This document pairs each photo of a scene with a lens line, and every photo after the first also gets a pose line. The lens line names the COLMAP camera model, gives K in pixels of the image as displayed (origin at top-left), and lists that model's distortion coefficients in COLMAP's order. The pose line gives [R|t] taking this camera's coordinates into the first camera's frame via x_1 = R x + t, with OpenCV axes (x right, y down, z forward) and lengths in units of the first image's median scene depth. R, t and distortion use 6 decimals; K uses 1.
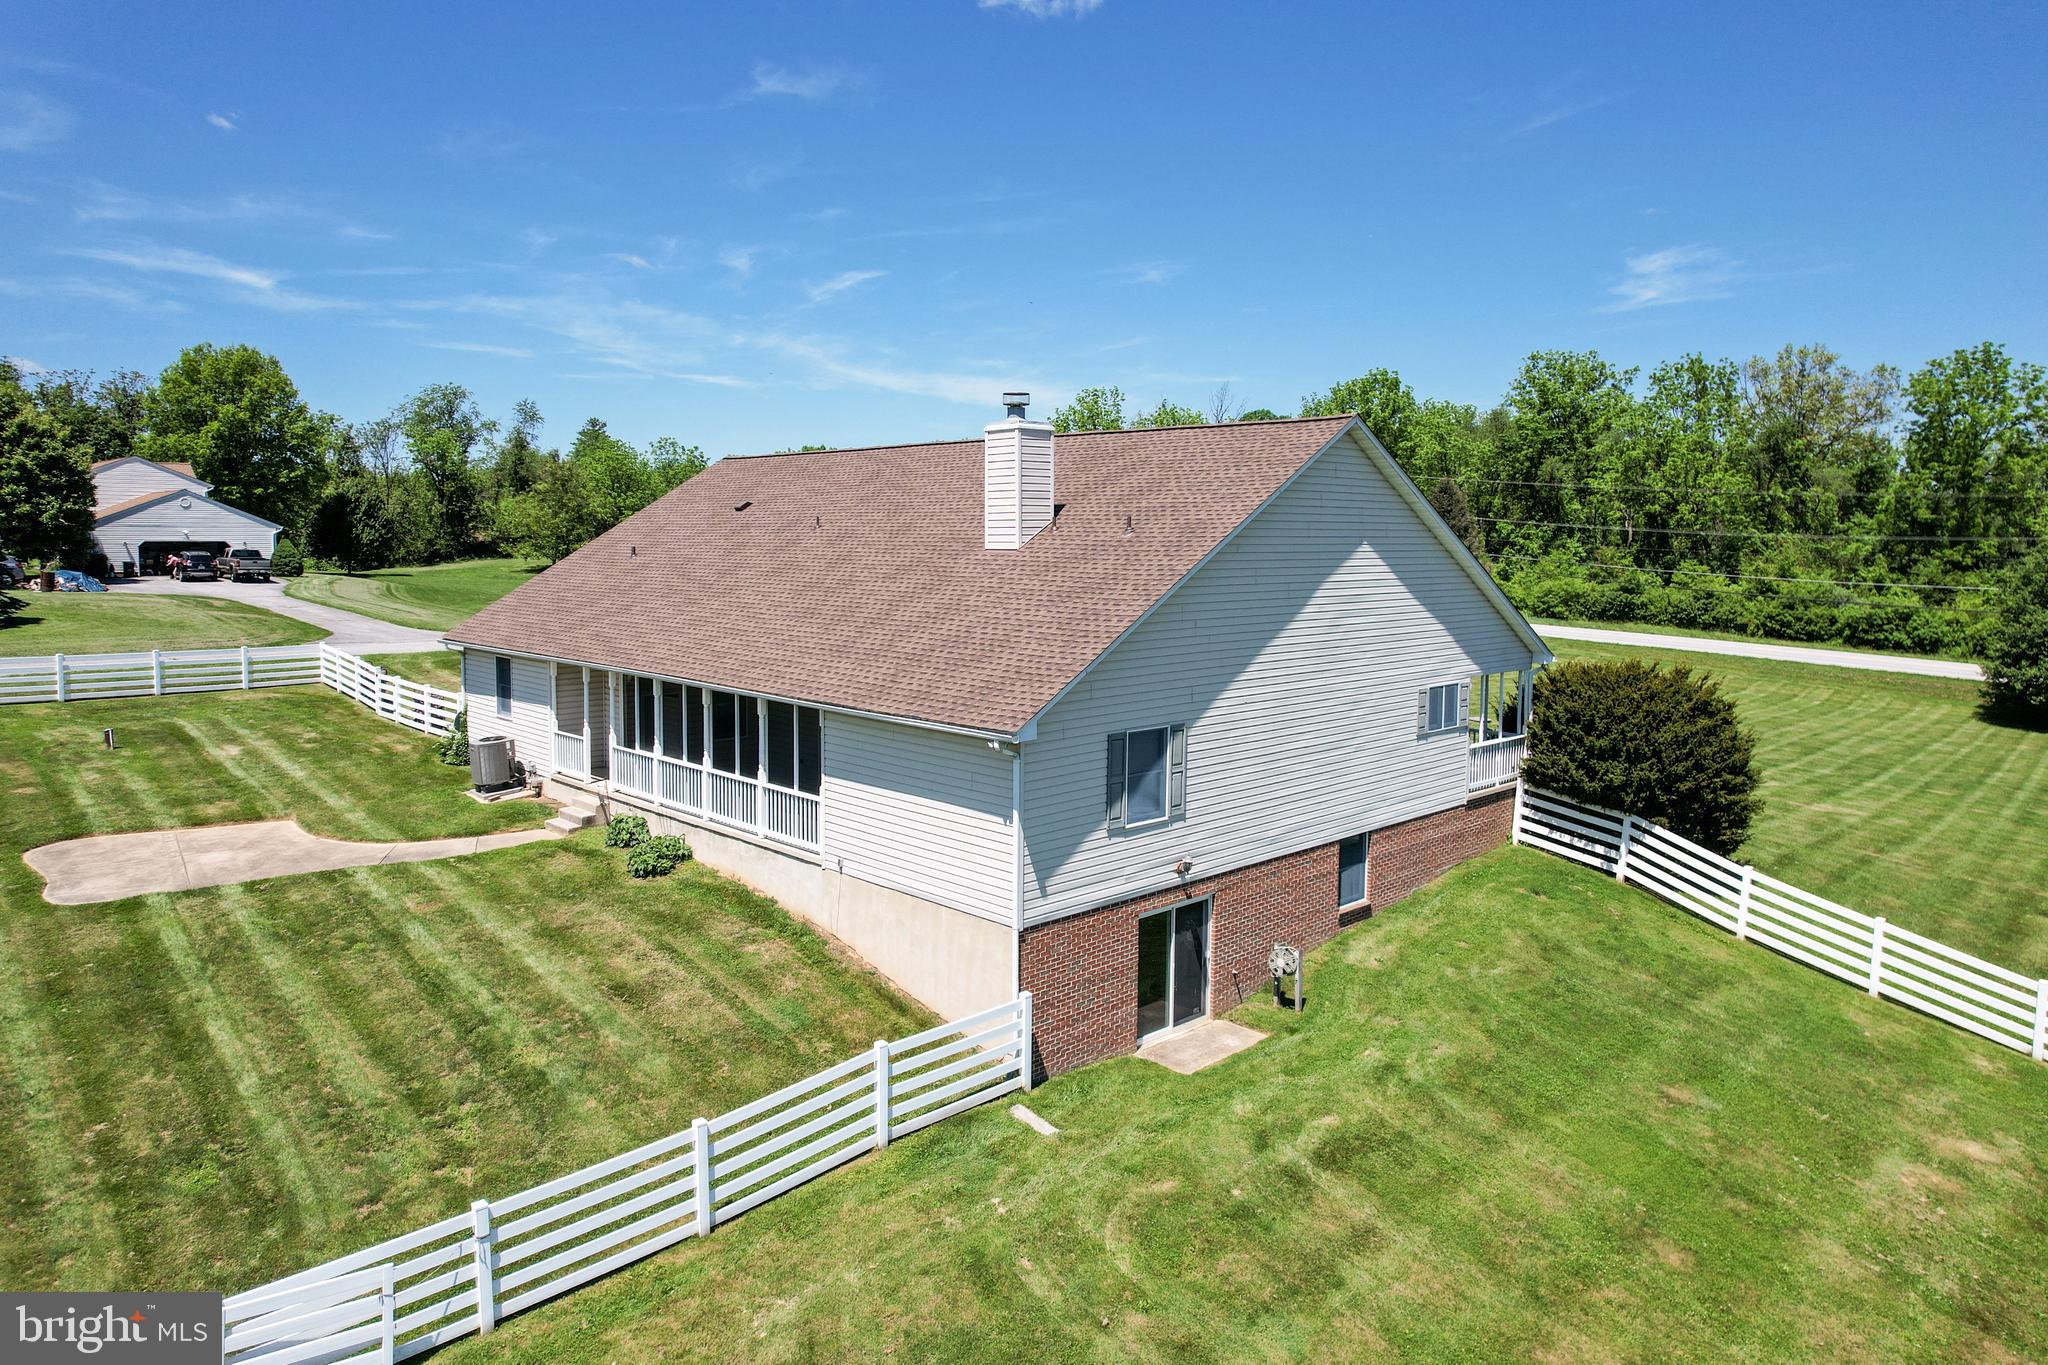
lens RADIAL K [[1352.9, 0, 962.9], [0, 1352.9, 690.9], [0, 0, 1]] dist [-0.065486, 0.055480]
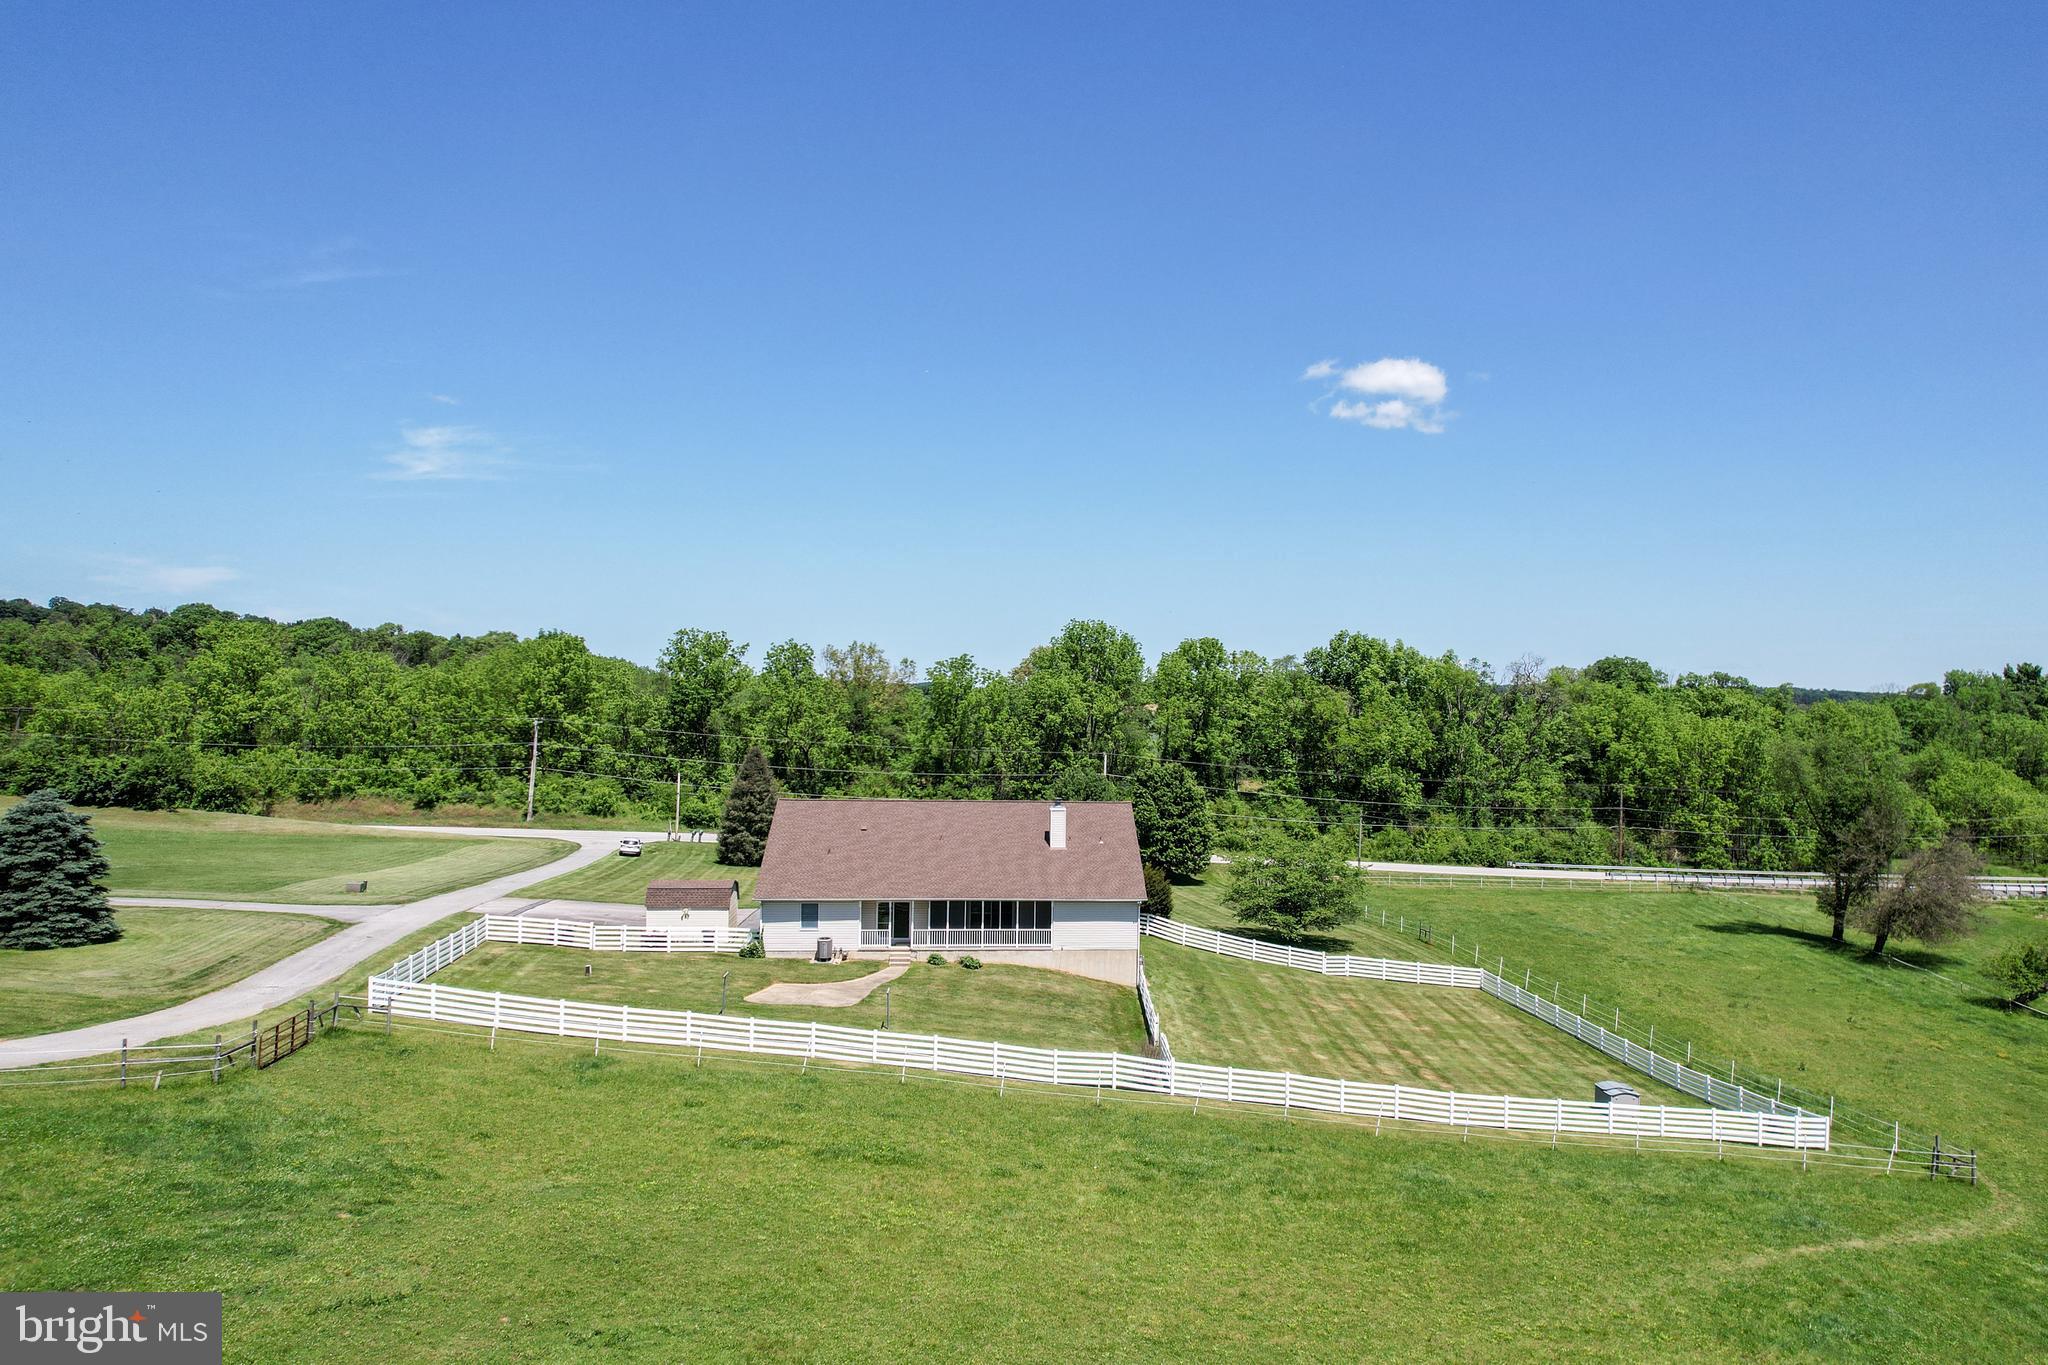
lens RADIAL K [[1475.0, 0, 1031.6], [0, 1475.0, 684.1], [0, 0, 1]] dist [-0.008739, -0.002938]
pose [[0.651846, 0.016824, 0.758165, -0.631804], [0.085280, 0.991786, -0.095329, -0.038148], [-0.753541, 0.126796, 0.645057, -0.293313]]
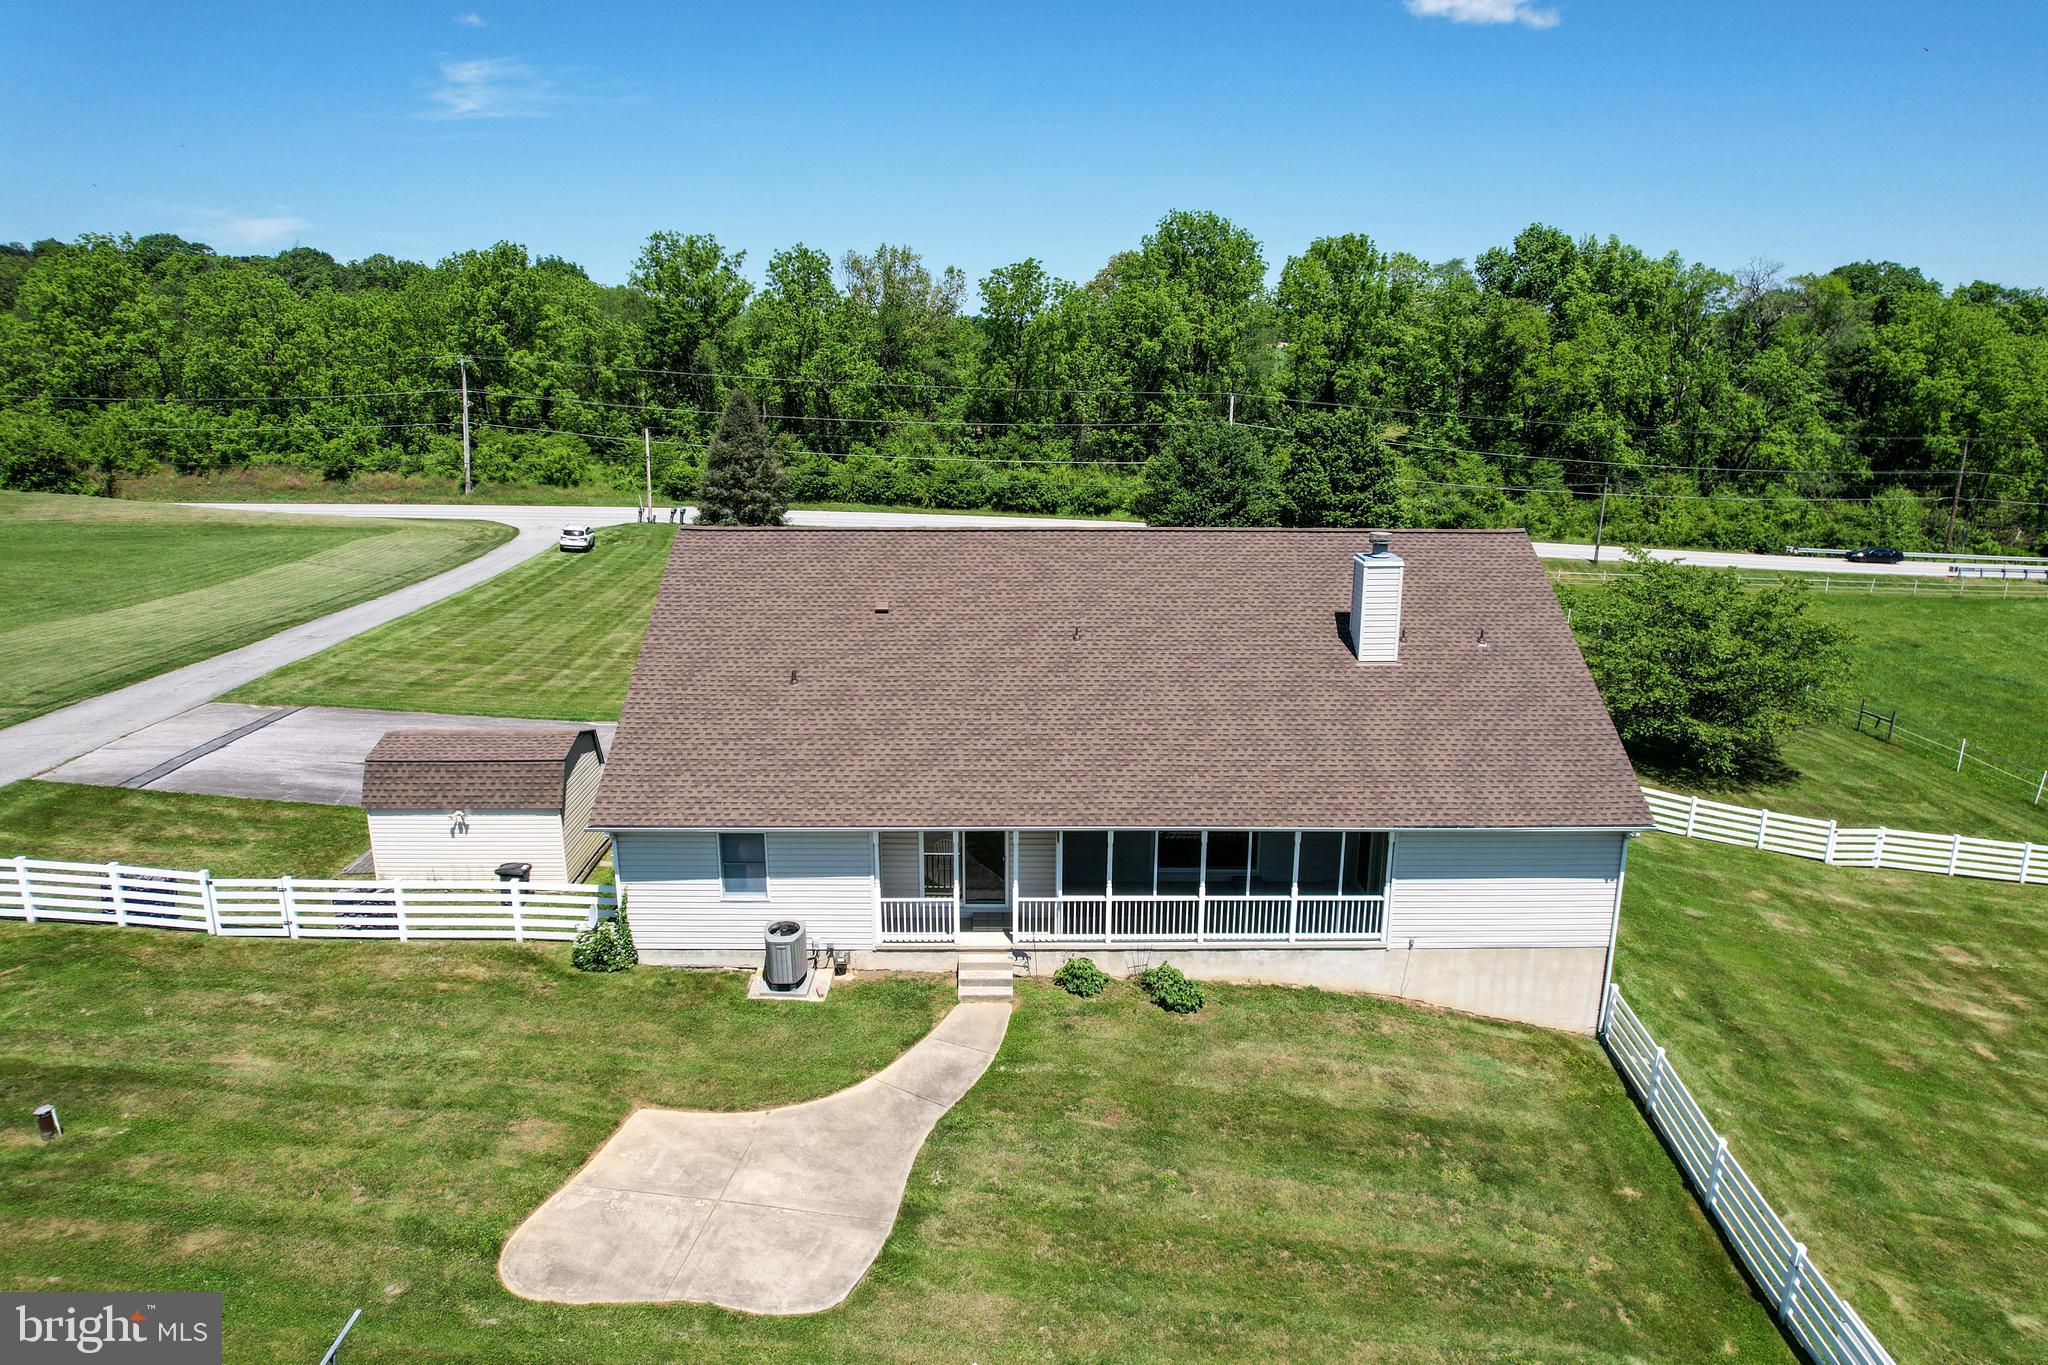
lens RADIAL K [[1352.9, 0, 1035.3], [0, 1352.9, 745.8], [0, 0, 1]] dist [-0.065486, 0.055480]
pose [[0.668404, -0.215157, 0.712000, -0.257619], [0.093969, 0.974005, 0.206117, -0.074609], [-0.737839, -0.070863, 0.671247, 0.096706]]
